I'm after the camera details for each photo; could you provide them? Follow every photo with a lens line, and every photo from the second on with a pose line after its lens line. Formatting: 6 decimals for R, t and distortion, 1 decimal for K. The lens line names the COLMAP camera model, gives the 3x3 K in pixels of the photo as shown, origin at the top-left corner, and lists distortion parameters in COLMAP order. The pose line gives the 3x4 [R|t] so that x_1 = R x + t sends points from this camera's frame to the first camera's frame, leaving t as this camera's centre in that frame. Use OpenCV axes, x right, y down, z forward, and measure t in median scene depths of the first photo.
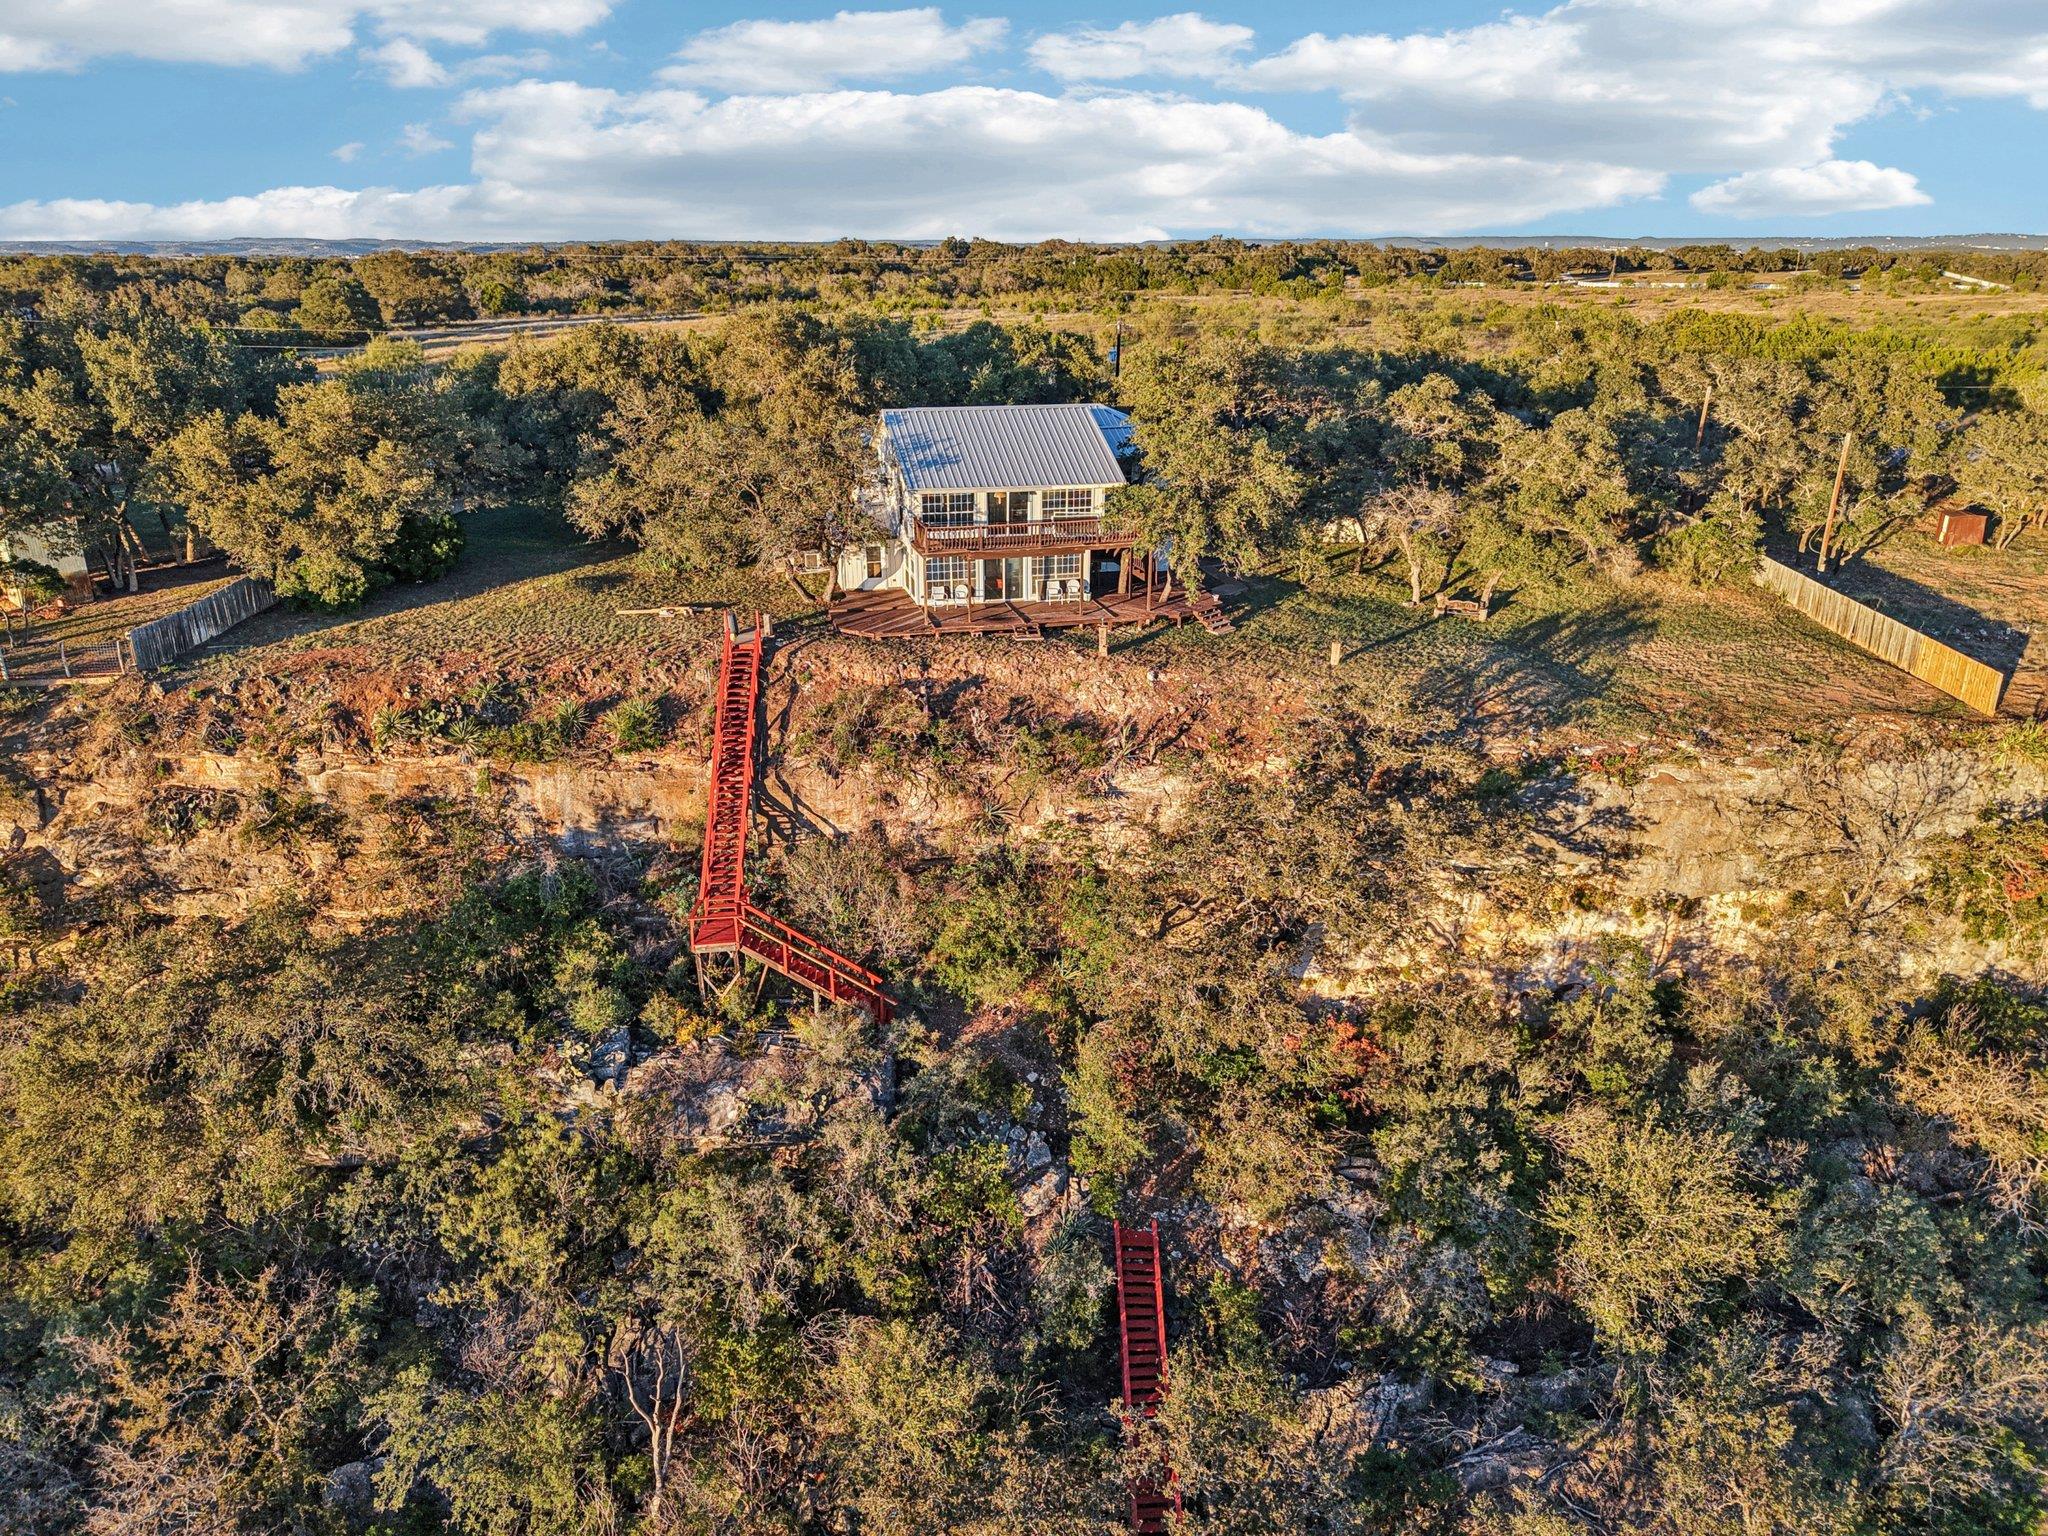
lens RADIAL K [[1414.3, 0, 1024.0], [0, 1414.3, 768.0], [0, 0, 1]] dist [0.055984, -0.058143]
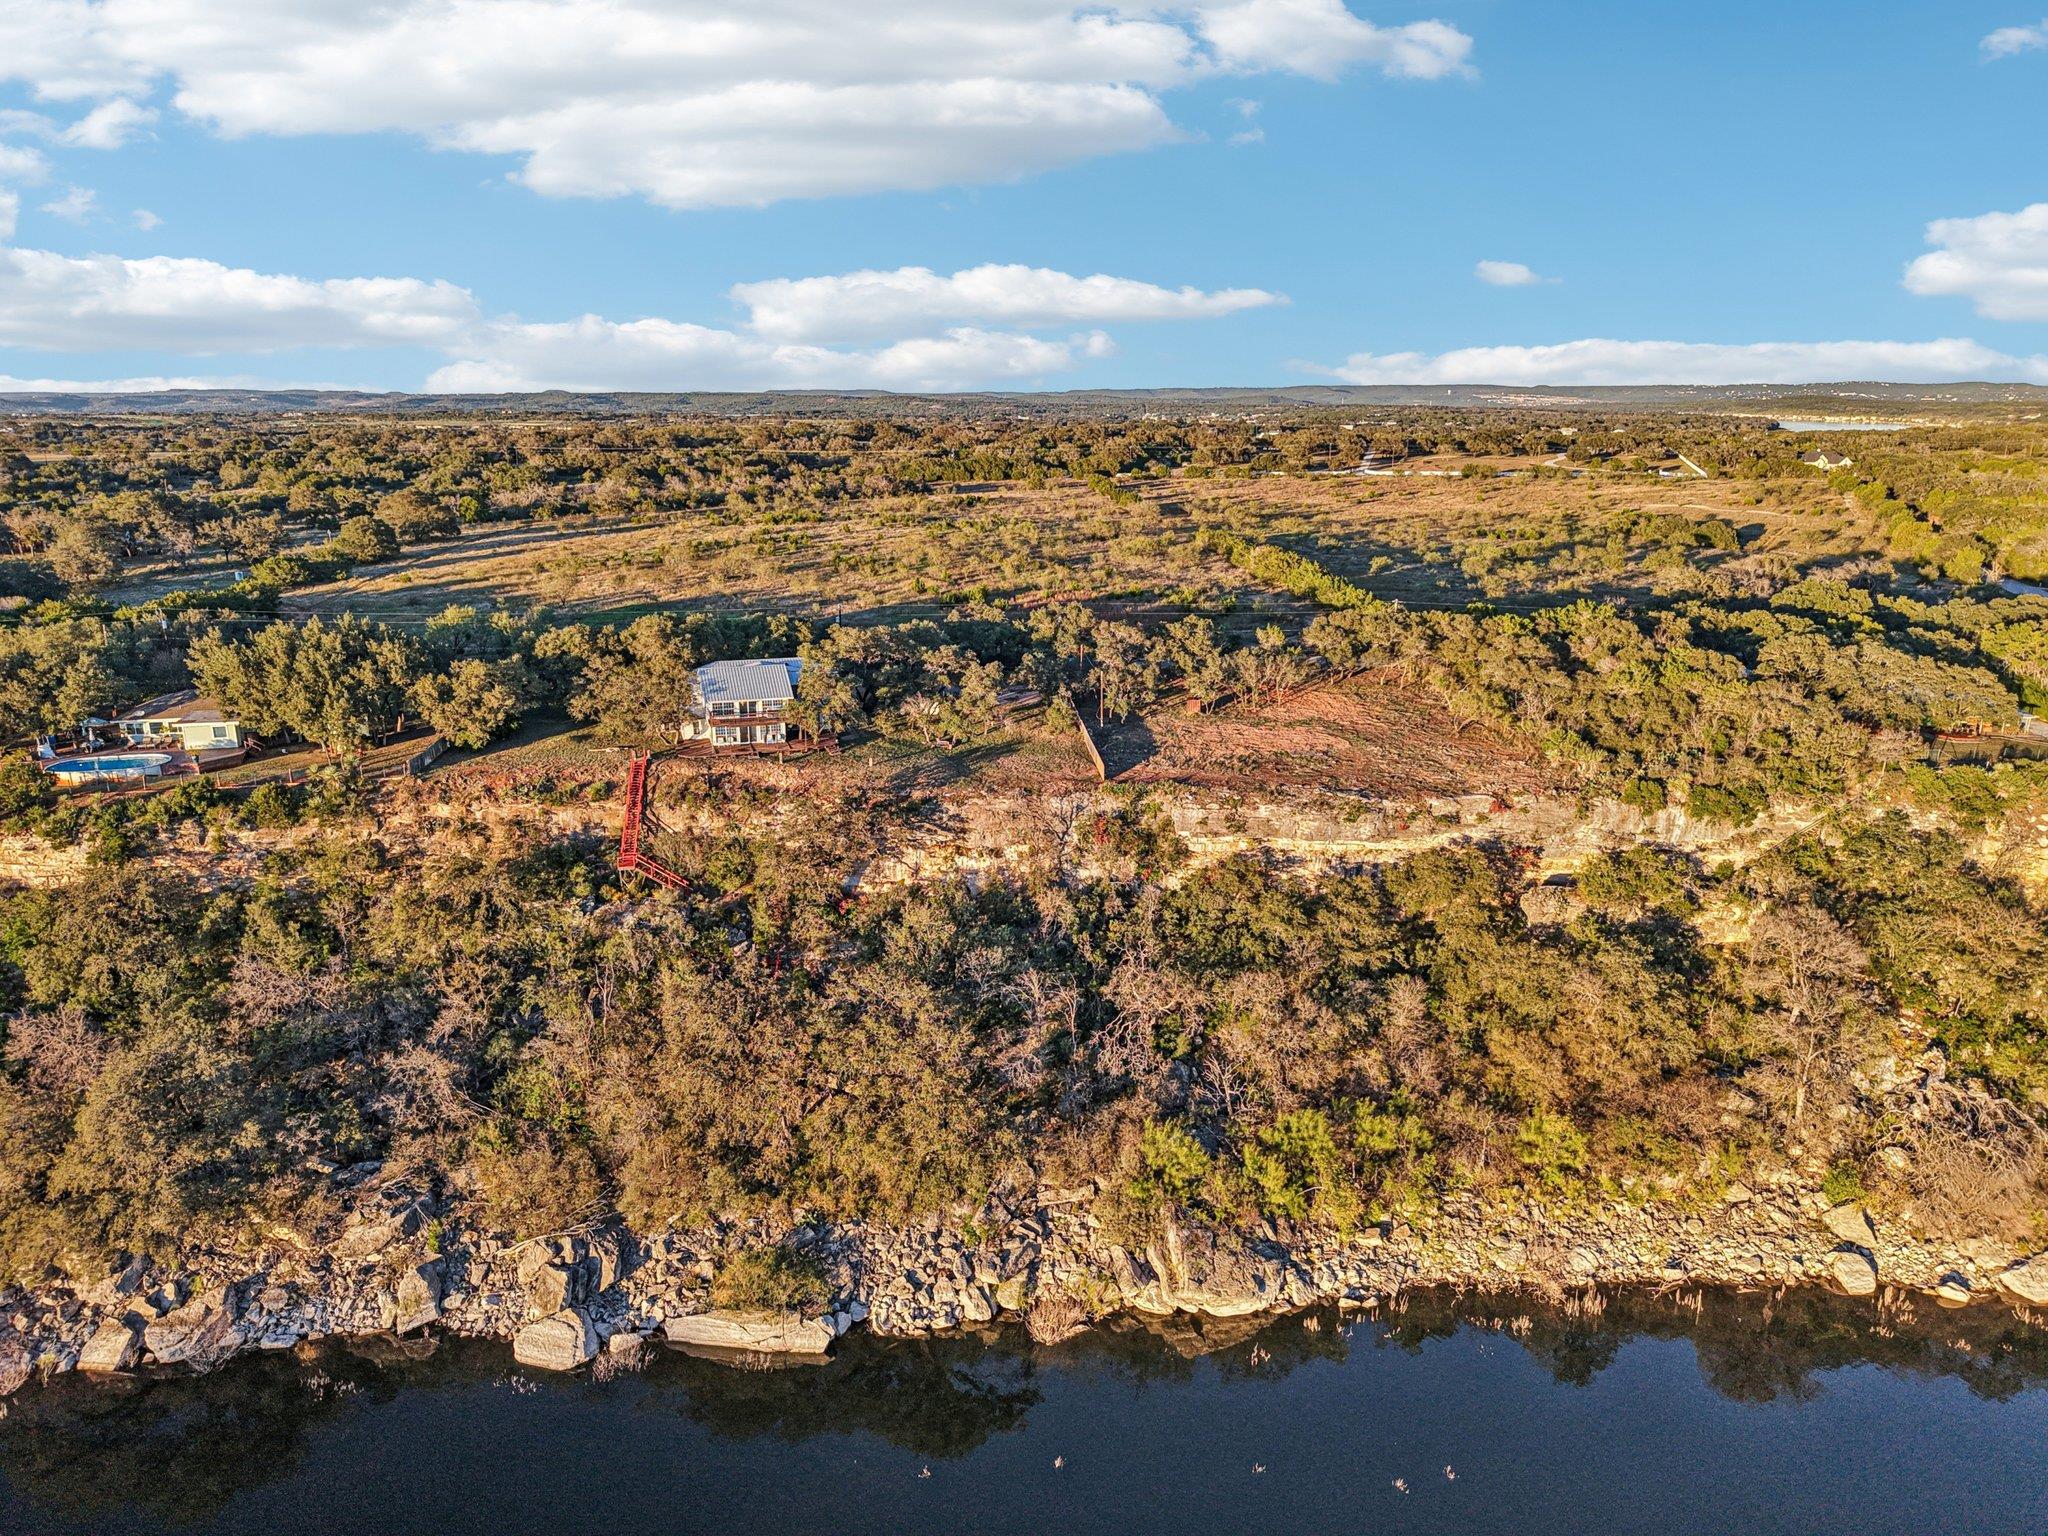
lens RADIAL K [[1414.3, 0, 1024.0], [0, 1414.3, 768.0], [0, 0, 1]] dist [0.055984, -0.058143]
pose [[0.998927, -0.015984, 0.043457, 0.411214], [0.019988, 0.995436, -0.093316, 0.189746], [-0.041767, 0.094085, 0.994688, -1.689824]]
